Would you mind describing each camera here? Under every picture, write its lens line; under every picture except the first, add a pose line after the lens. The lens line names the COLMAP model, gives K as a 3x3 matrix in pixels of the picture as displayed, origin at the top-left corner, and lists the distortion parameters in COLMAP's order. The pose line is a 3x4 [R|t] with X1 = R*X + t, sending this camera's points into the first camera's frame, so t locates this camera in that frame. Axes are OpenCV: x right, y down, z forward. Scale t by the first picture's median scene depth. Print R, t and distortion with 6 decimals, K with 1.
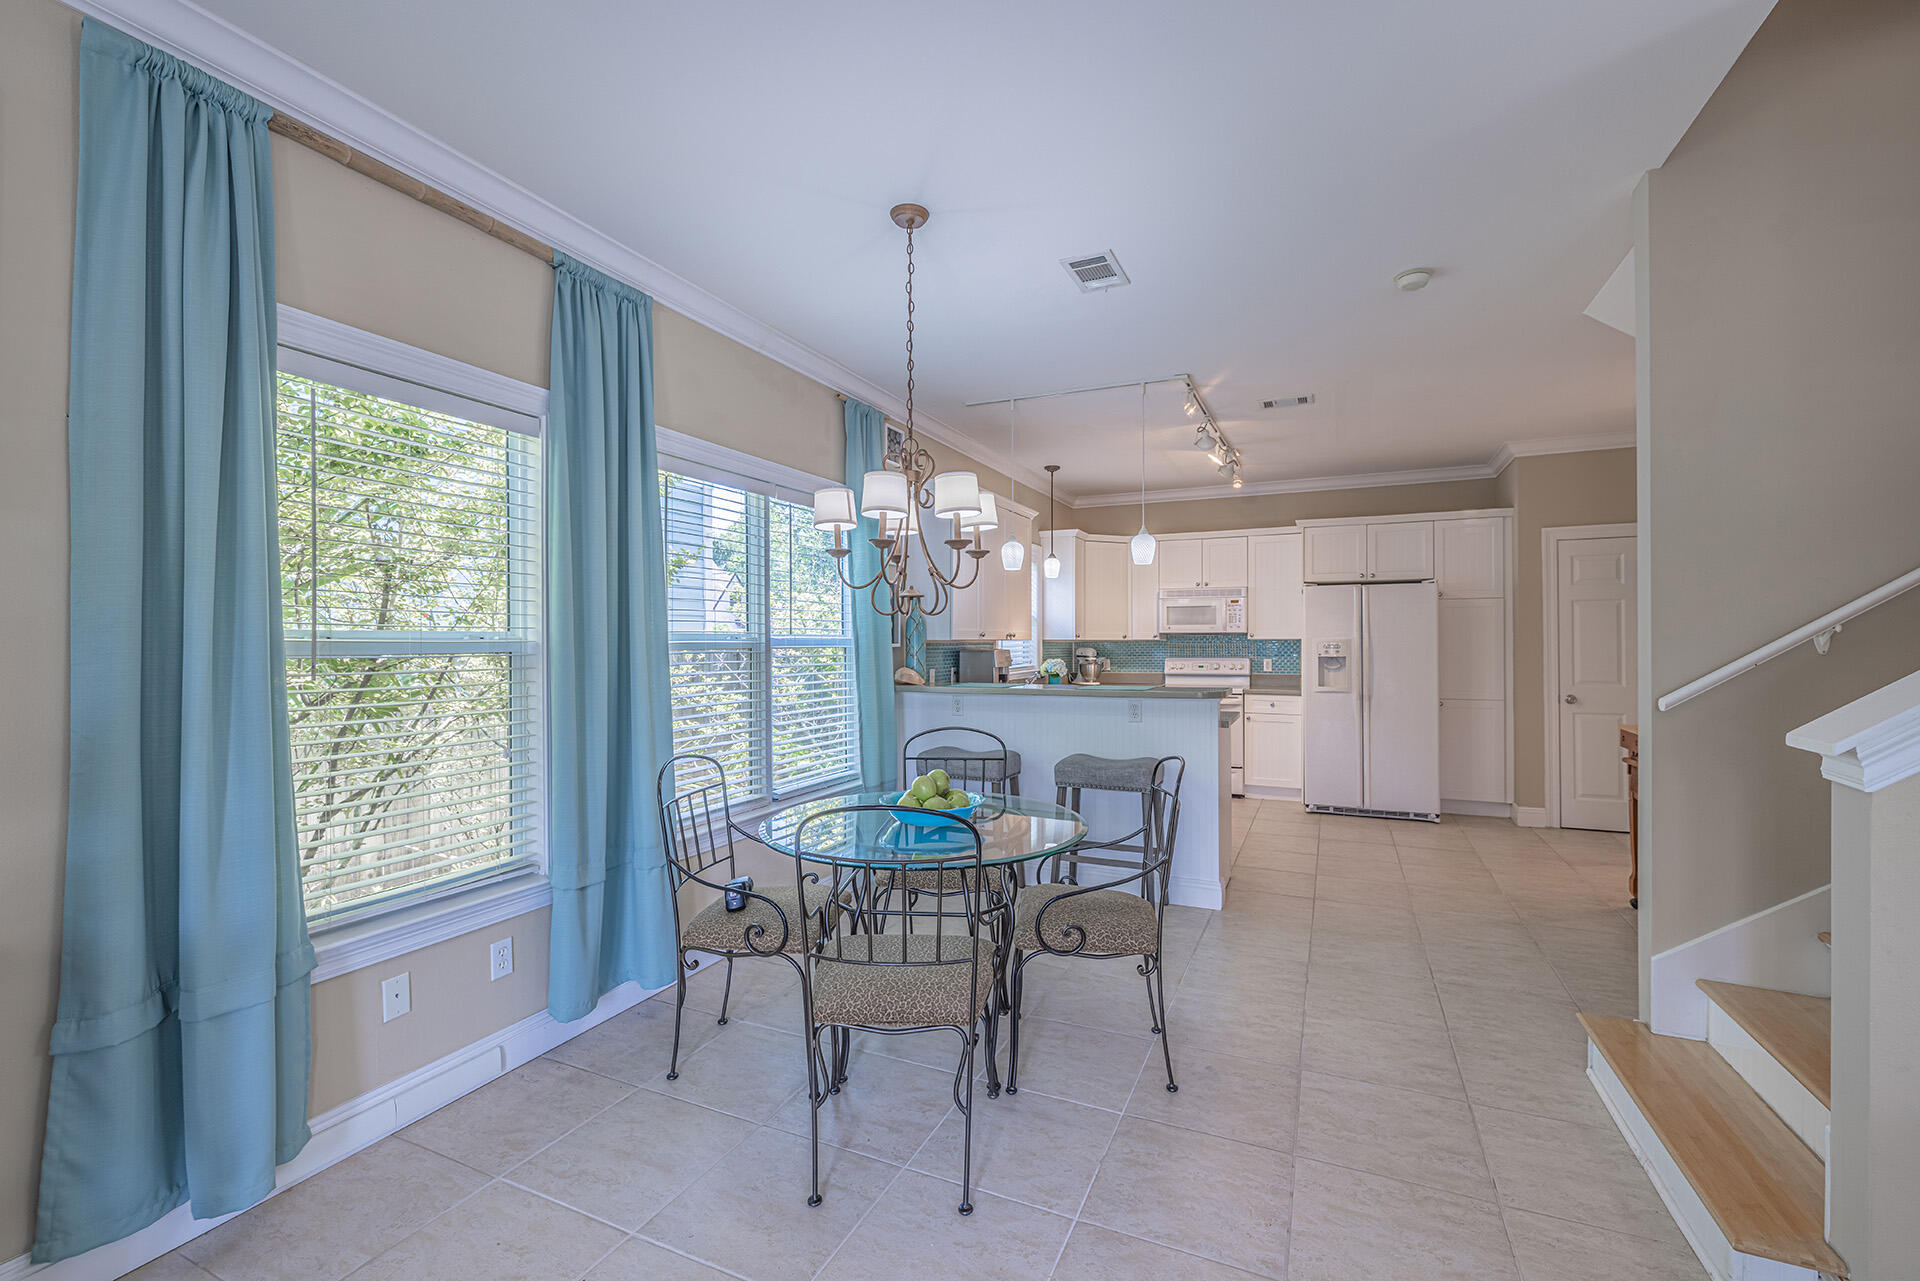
lens RADIAL K [[797.6, 0, 958.9], [0, 797.6, 638.2], [0, 0, 1]] dist [-0.012311, 0.000077]
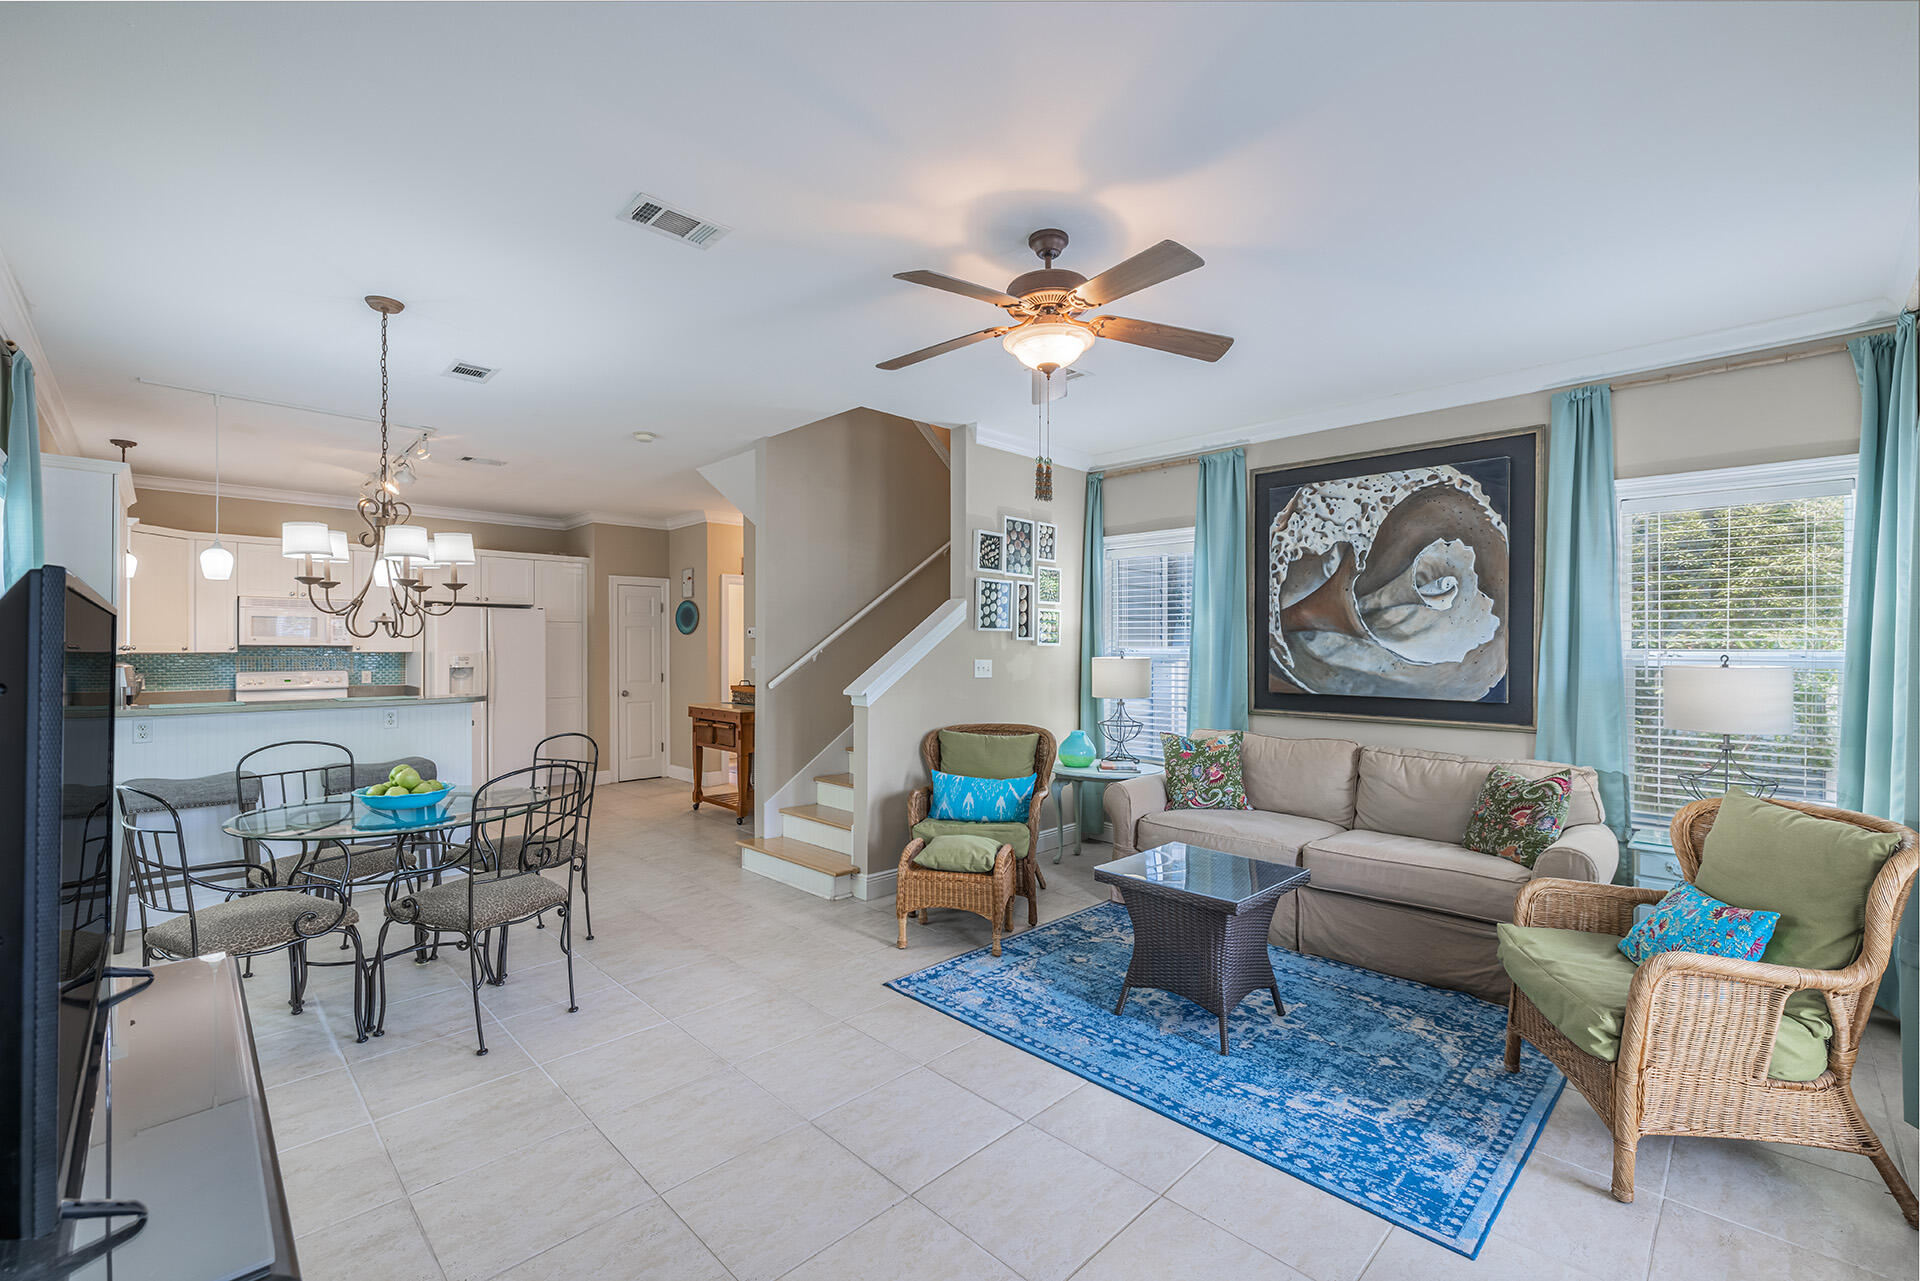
lens RADIAL K [[807.9, 0, 963.7], [0, 807.9, 646.3], [0, 0, 1]] dist [-0.004263, -0.000800]
pose [[0.349488, 0.003851, 0.936933, -0.342675], [-0.004707, 0.999986, -0.002354, -0.007185], [-0.936929, -0.003587, 0.349501, -0.093652]]
